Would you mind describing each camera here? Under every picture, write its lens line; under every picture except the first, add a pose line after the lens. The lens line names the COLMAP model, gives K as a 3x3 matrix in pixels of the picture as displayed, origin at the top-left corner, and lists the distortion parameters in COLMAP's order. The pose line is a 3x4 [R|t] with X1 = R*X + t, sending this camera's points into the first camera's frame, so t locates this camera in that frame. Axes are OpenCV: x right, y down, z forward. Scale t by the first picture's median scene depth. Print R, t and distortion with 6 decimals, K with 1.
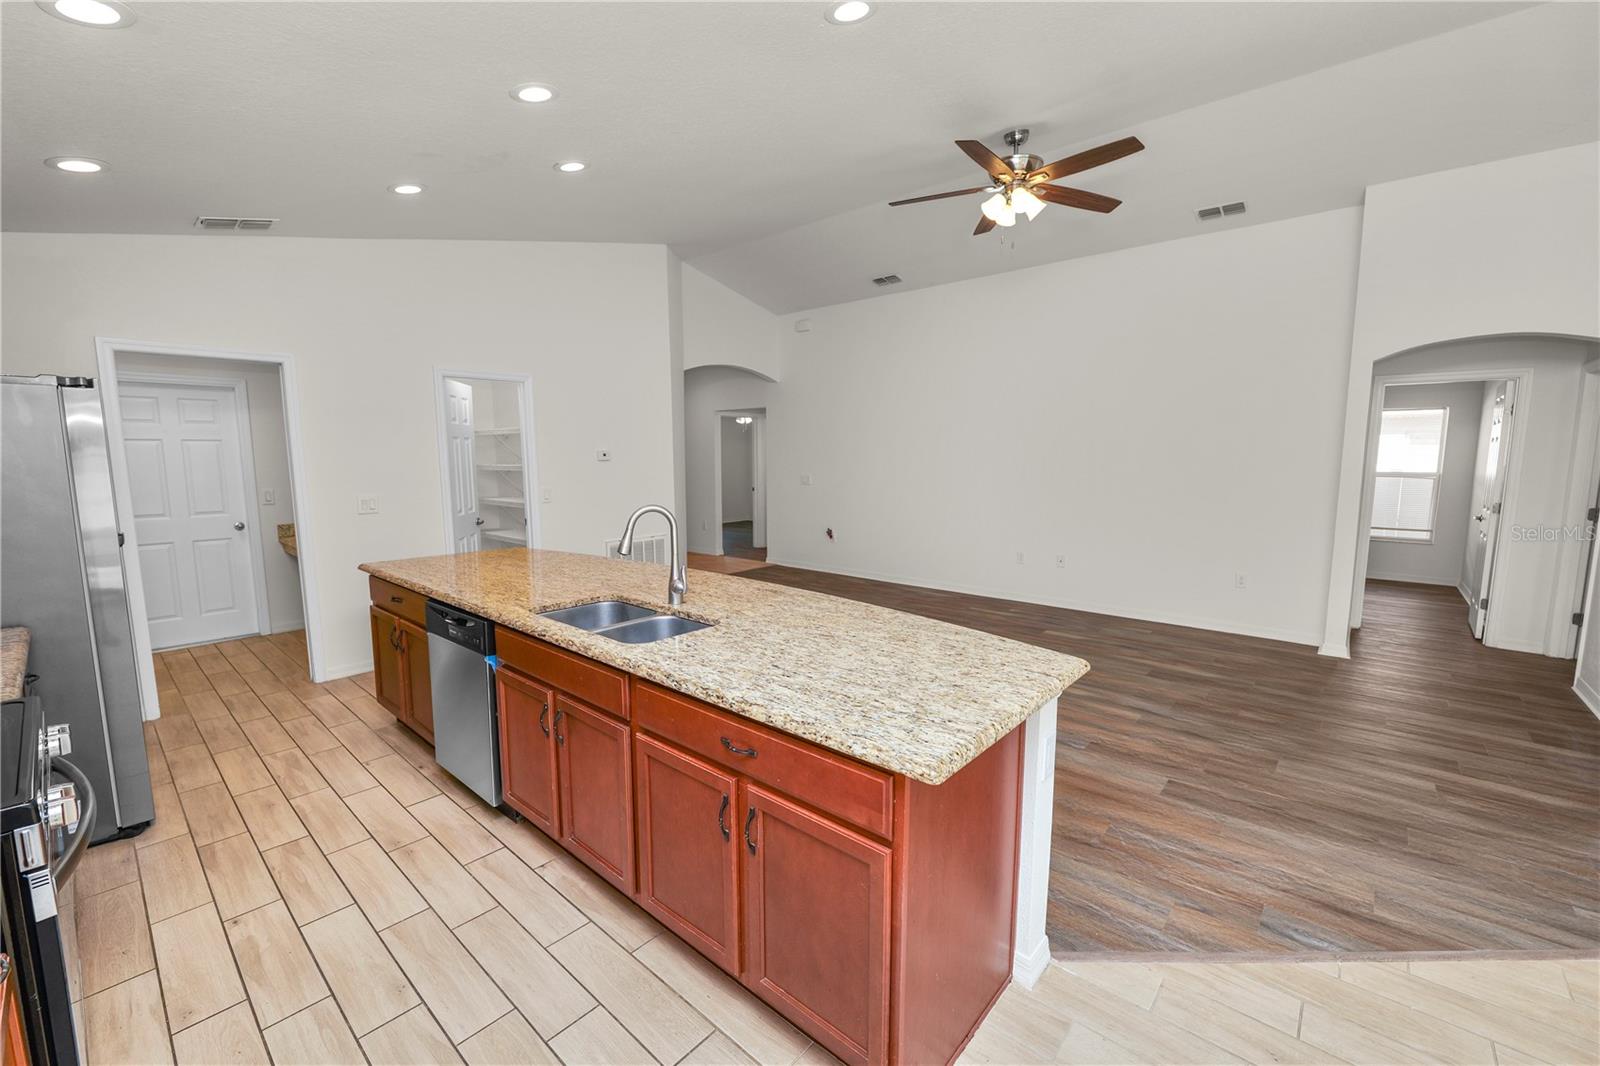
lens RADIAL K [[651.3, 0, 795.9], [0, 651.3, 533.0], [0, 0, 1]] dist [-0.013433, 0.001266]
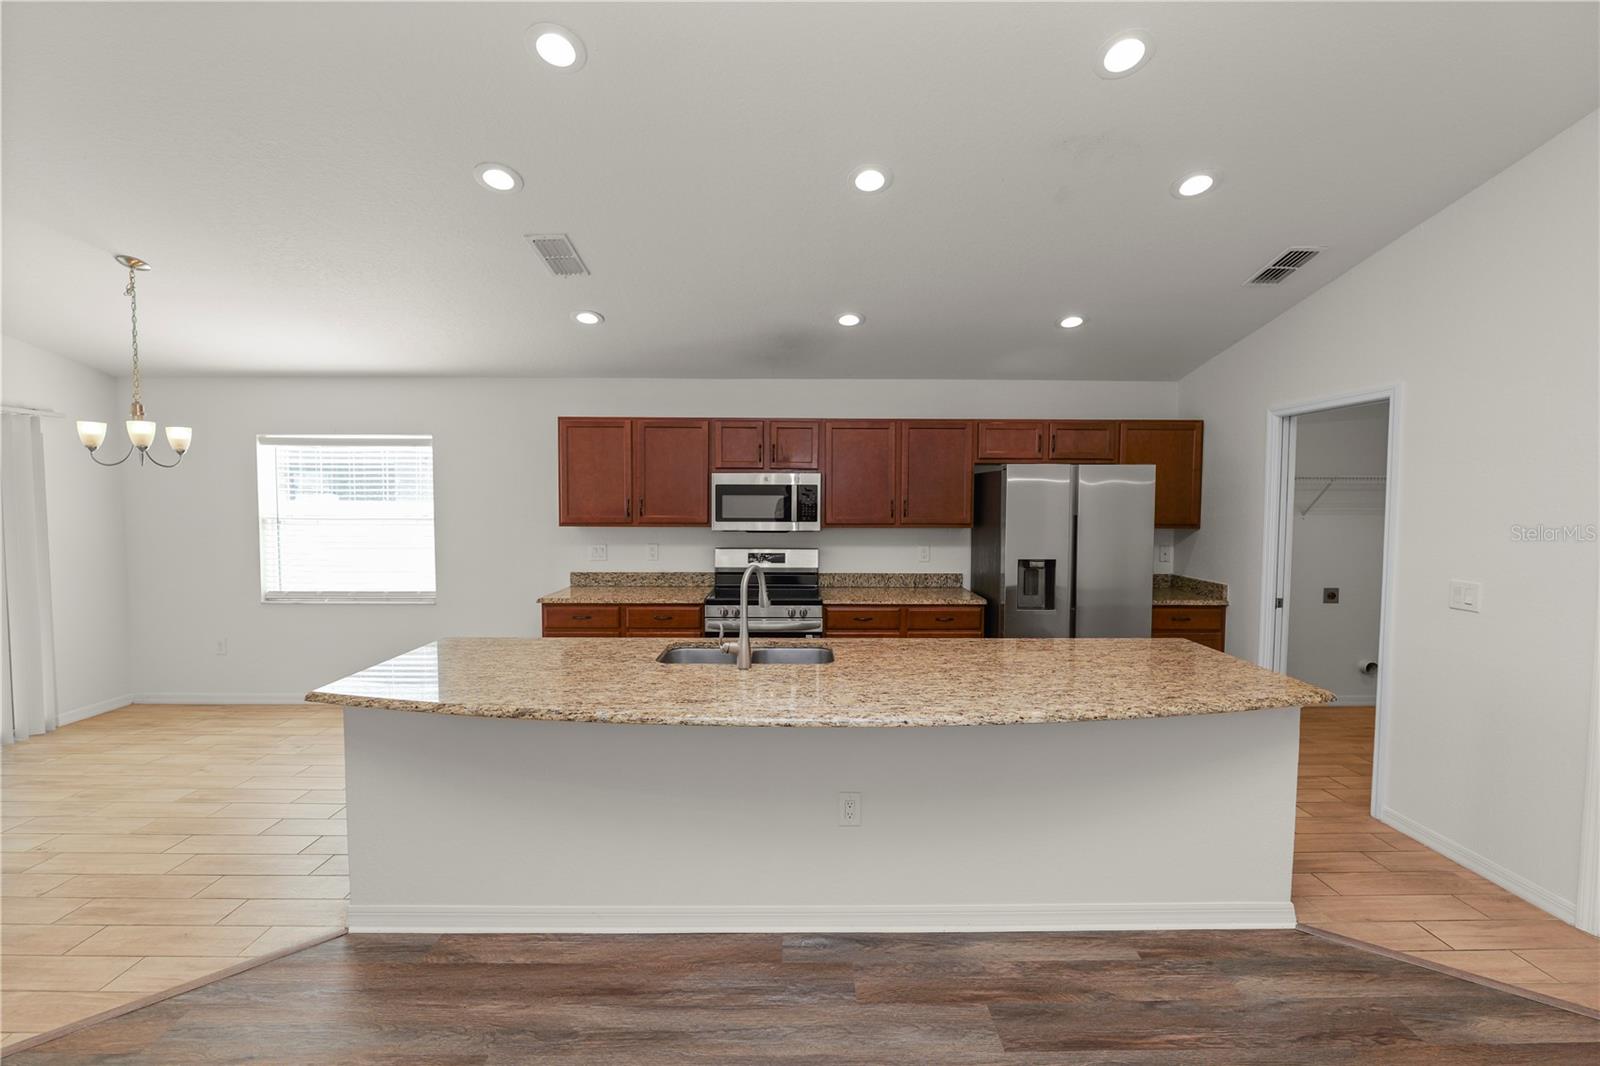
lens RADIAL K [[651.3, 0, 799.8], [0, 651.3, 529.5], [0, 0, 1]] dist [-0.013433, 0.001266]
pose [[-0.744502, 0.032103, -0.666848, 0.310610], [-0.082500, 0.986764, 0.139611, -0.186634], [0.662503, 0.158956, -0.731999, 1.342975]]
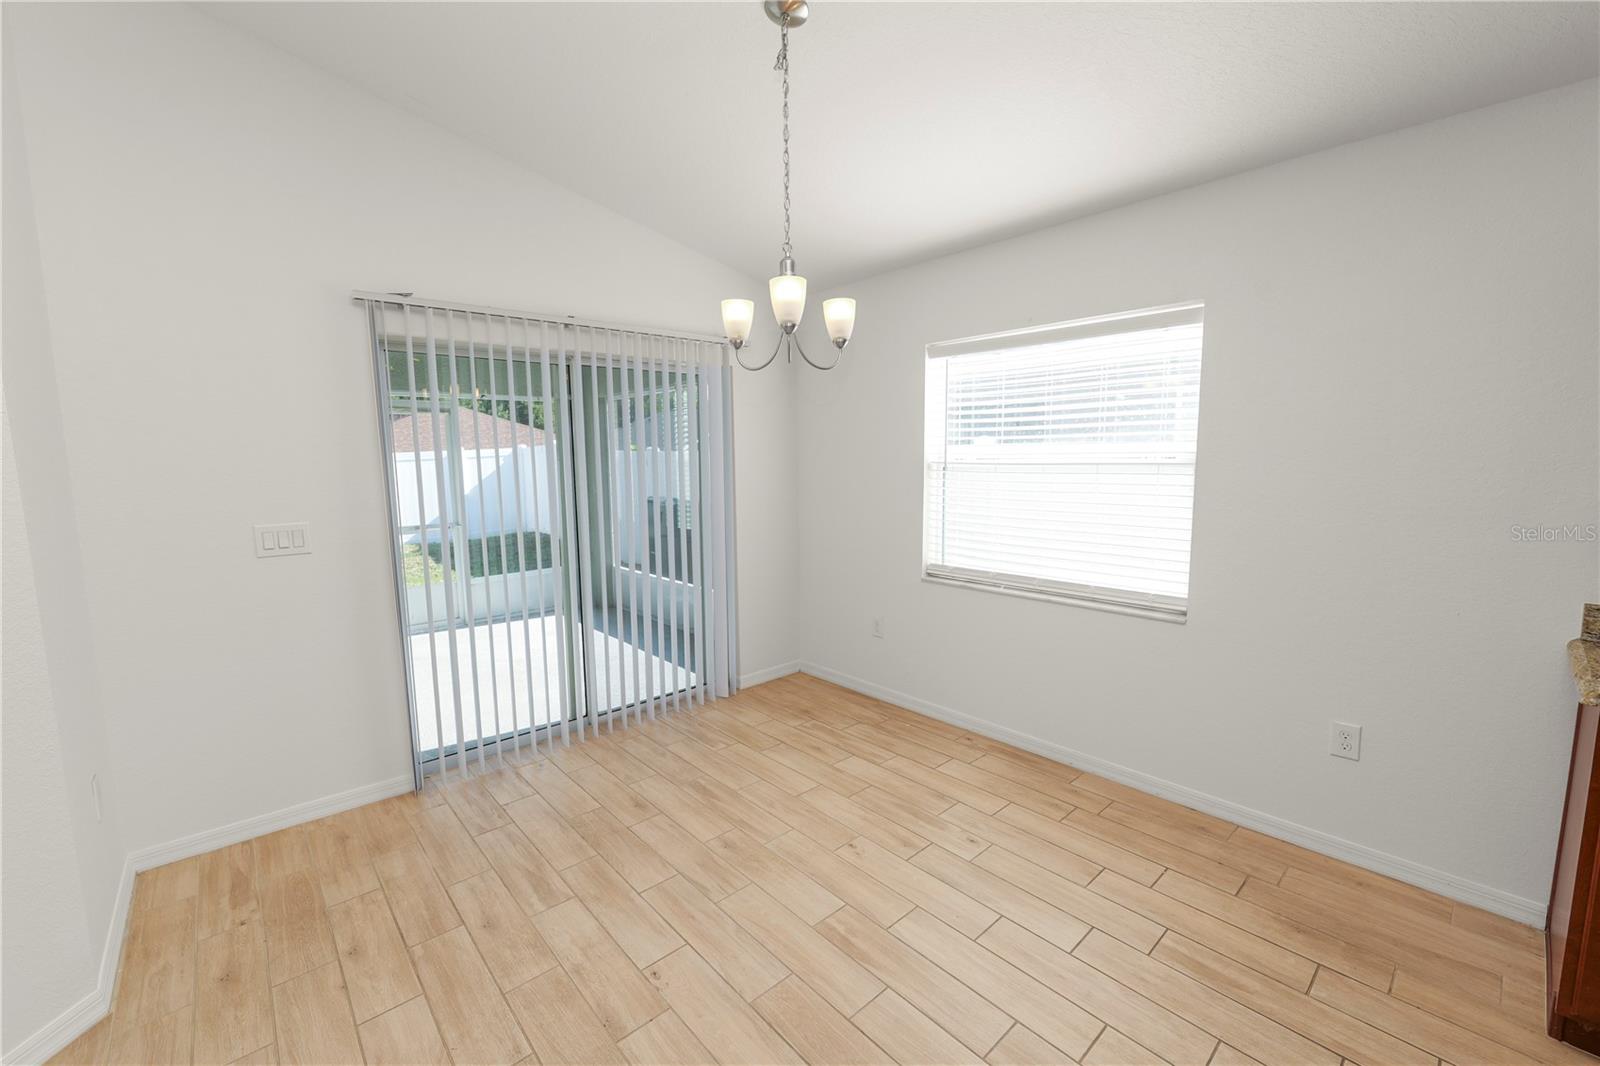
lens RADIAL K [[651.3, 0, 796.3], [0, 651.3, 531.6], [0, 0, 1]] dist [-0.013433, 0.001266]
pose [[-0.992674, 0.001054, 0.120822, 0.324975], [0.029655, 0.971500, 0.235176, -0.054882], [-0.117131, 0.237036, -0.964414, 0.545335]]
